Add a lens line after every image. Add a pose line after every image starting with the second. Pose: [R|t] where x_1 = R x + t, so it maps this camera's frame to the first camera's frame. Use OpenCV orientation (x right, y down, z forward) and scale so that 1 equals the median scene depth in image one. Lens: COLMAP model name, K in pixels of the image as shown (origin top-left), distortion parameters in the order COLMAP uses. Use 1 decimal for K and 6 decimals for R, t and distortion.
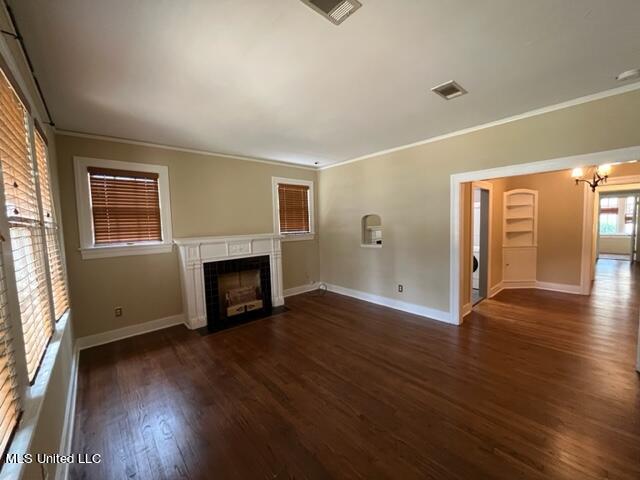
lens RADIAL K [[259.9, 0, 321.0], [0, 259.9, 241.1], [0, 0, 1]] dist [0.000323, 0.000068]
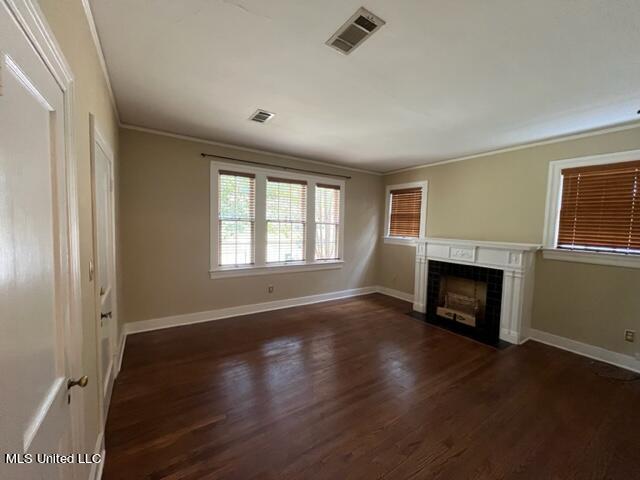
lens RADIAL K [[259.9, 0, 321.0], [0, 259.9, 241.1], [0, 0, 1]] dist [0.000323, 0.000068]
pose [[-0.129557, 0.090285, -0.987453, 0.718612], [-0.095467, 0.990084, 0.103051, -0.068902], [0.986966, 0.107620, -0.119653, 0.628058]]
